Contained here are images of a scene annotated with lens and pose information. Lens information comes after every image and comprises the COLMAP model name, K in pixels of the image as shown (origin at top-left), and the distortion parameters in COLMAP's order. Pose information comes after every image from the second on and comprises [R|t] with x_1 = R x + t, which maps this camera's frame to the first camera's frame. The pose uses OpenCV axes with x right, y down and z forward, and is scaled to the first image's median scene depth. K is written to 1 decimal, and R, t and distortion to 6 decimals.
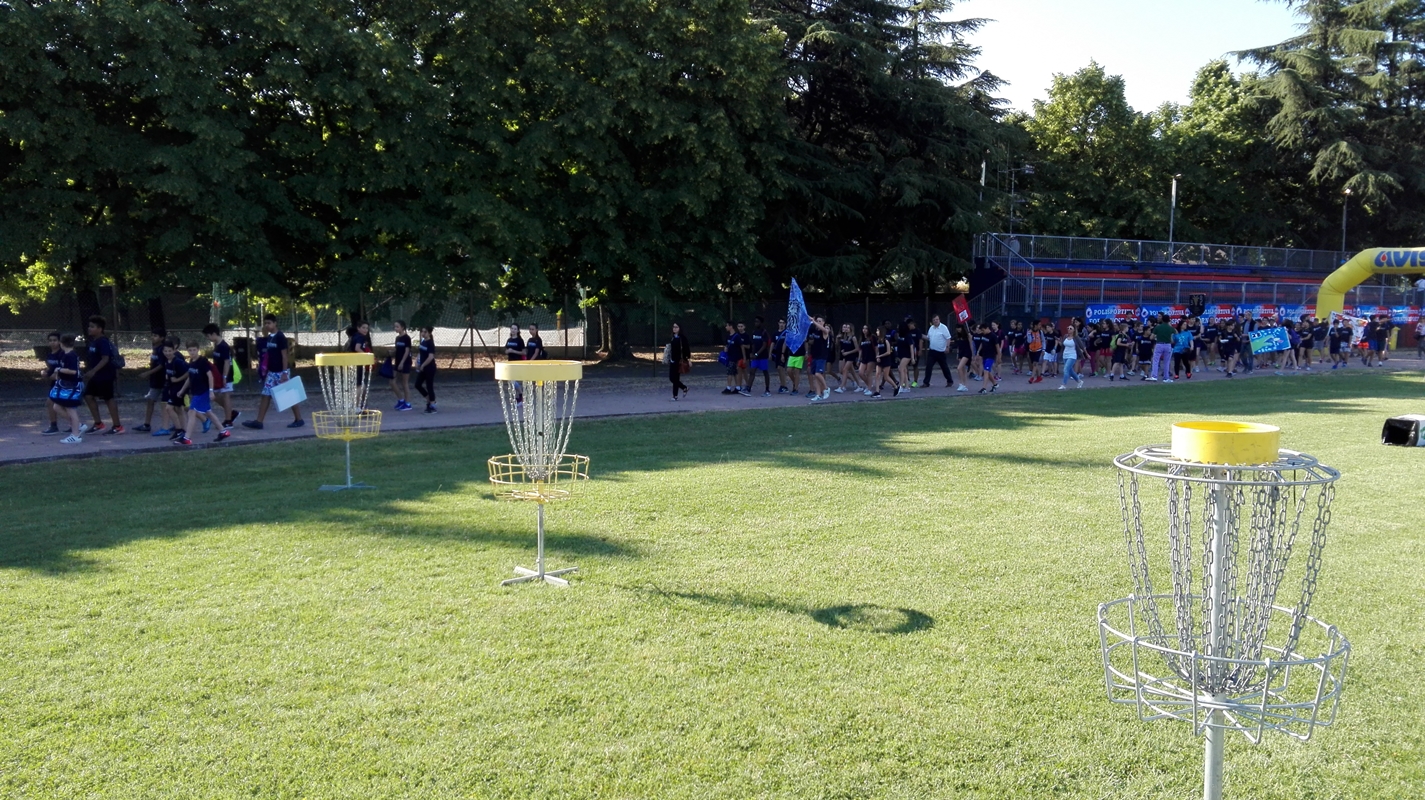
lens RADIAL K [[1135.1, 0, 724.7], [0, 1135.1, 413.3], [0, 0, 1]] dist [0.123947, -0.227021]
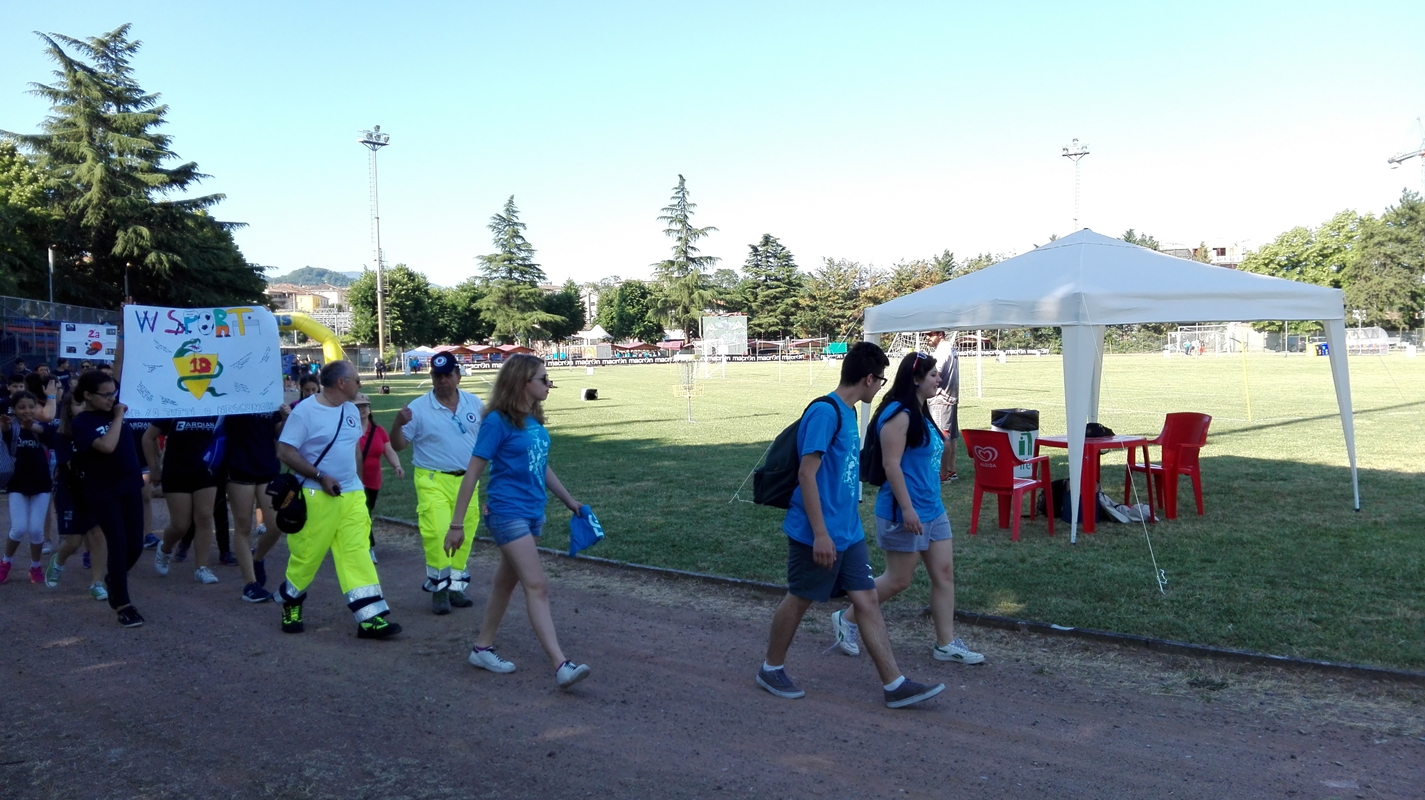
lens RADIAL K [[1122.4, 0, 712.7], [0, 1122.4, 419.0], [0, 0, 1]] dist [0.068050, -0.119089]
pose [[0.369080, -0.068748, 0.926852, -0.516536], [0.109544, 0.993527, 0.030073, 0.005705], [-0.922920, 0.090431, 0.374221, -0.025010]]
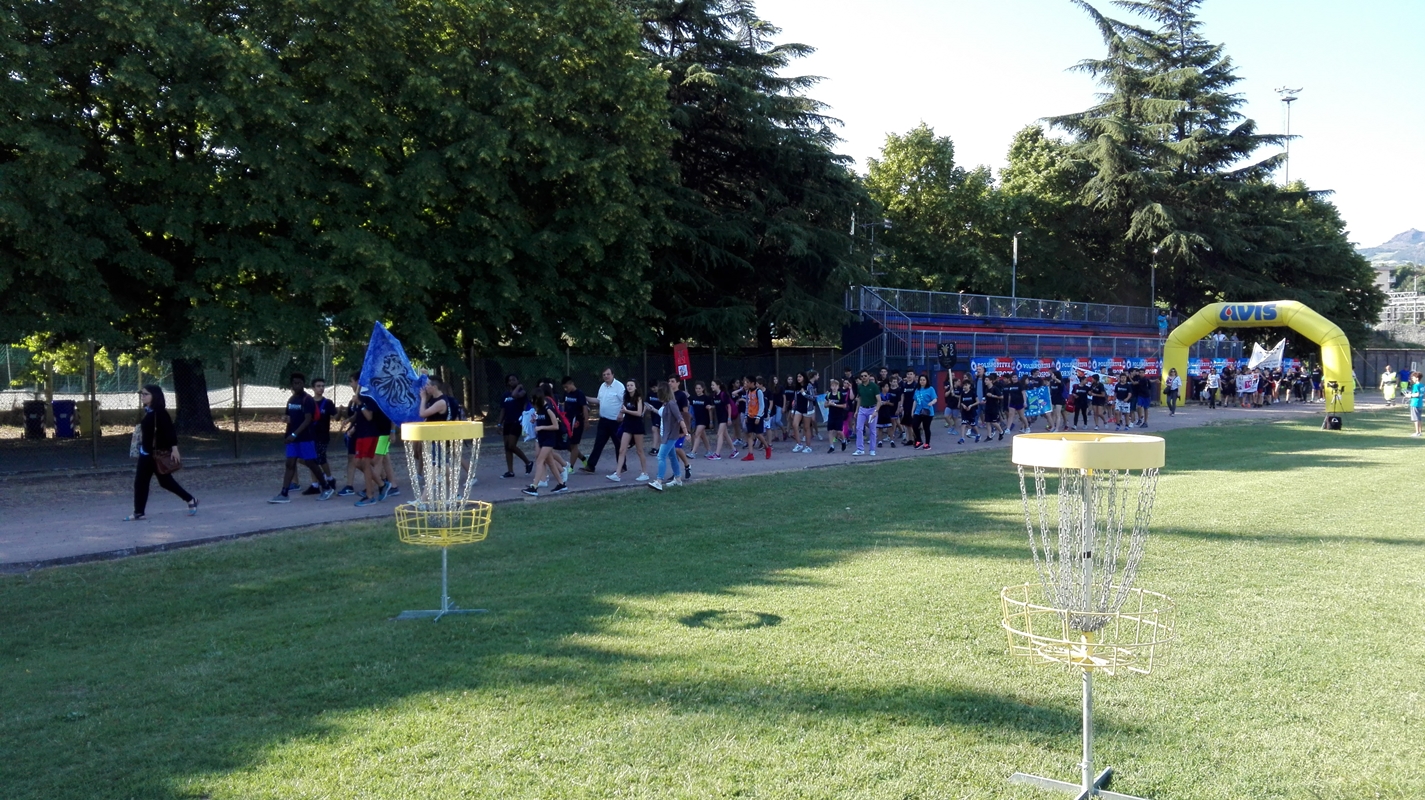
lens RADIAL K [[1131.6, 0, 717.8], [0, 1131.6, 404.9], [0, 0, 1]] dist [0.130619, -0.232818]
pose [[0.980929, -0.012295, 0.193976, -0.082284], [0.023263, 0.998250, -0.054364, -0.005696], [-0.192968, 0.057839, 0.979499, 0.078466]]
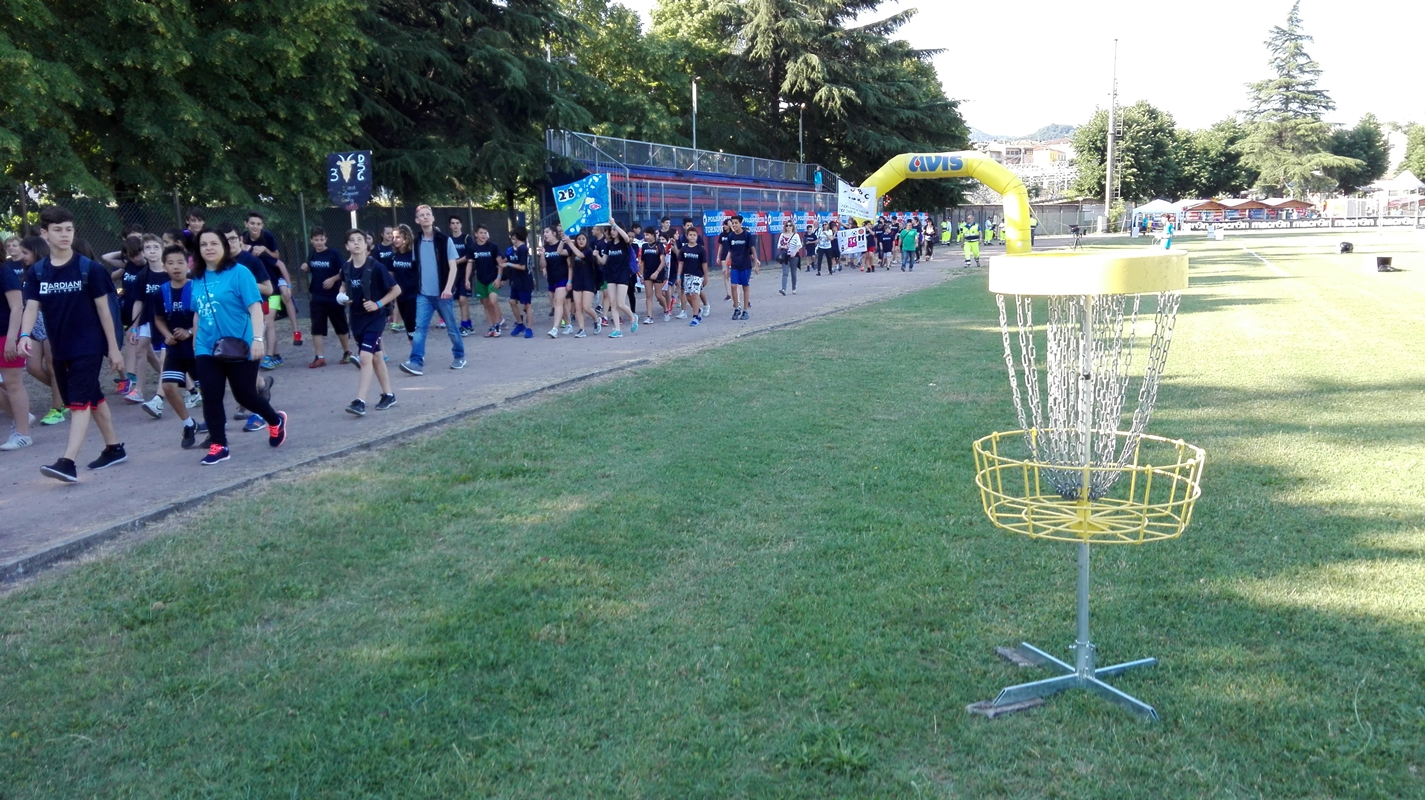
lens RADIAL K [[1131.6, 0, 717.8], [0, 1131.6, 404.9], [0, 0, 1]] dist [0.130619, -0.232818]
pose [[0.838888, -0.105965, 0.533890, -0.152976], [0.075304, 0.994029, 0.078968, -0.012694], [-0.539070, -0.026041, 0.841858, 0.225463]]
